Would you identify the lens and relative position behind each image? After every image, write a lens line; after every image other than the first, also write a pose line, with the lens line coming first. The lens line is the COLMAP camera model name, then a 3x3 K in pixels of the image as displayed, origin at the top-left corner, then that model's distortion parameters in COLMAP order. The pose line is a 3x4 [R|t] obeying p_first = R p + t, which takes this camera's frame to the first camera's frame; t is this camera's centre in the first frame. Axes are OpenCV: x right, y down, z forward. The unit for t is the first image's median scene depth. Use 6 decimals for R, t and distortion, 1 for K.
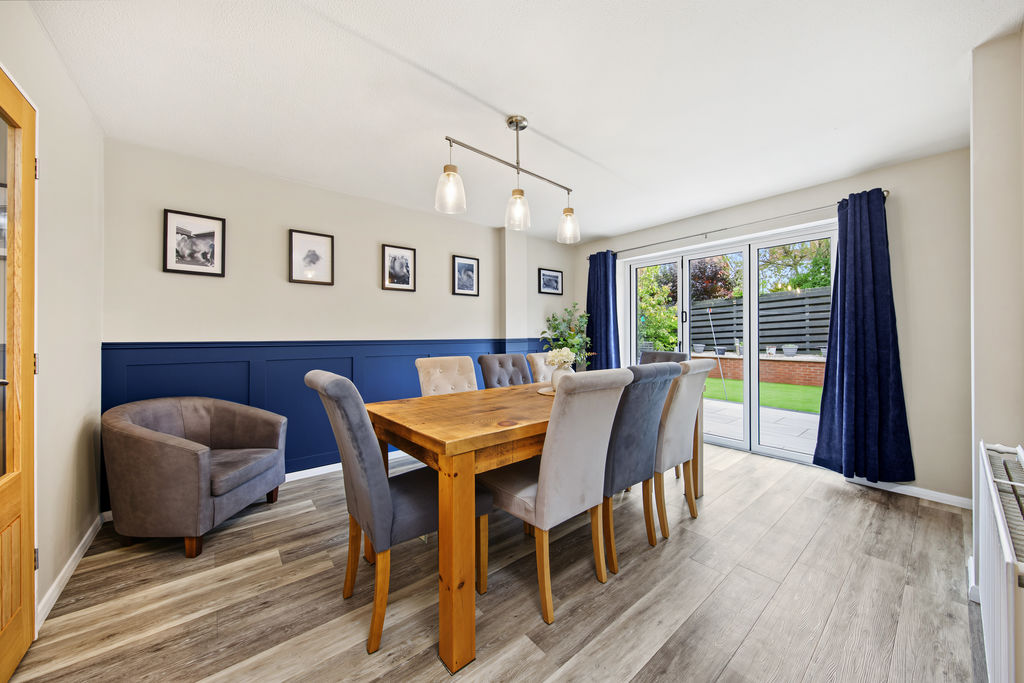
lens RADIAL K [[358.7, 0, 510.2], [0, 358.7, 334.6], [0, 0, 1]] dist [0.000895, 0.000084]
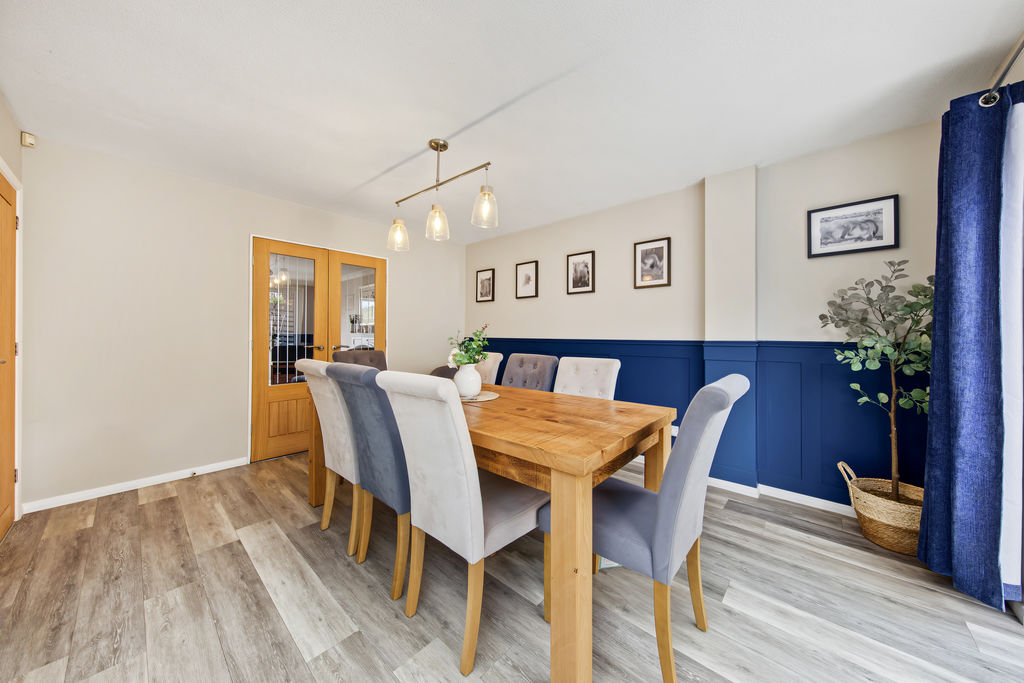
lens RADIAL K [[342.5, 0, 524.9], [0, 342.5, 334.3], [0, 0, 1]] dist [0.000307, 0.000032]
pose [[0.173408, 0.001973, -0.984848, 0.850741], [-0.007111, 0.999974, 0.000752, 0.001041], [0.984824, 0.006873, 0.173418, 0.818480]]
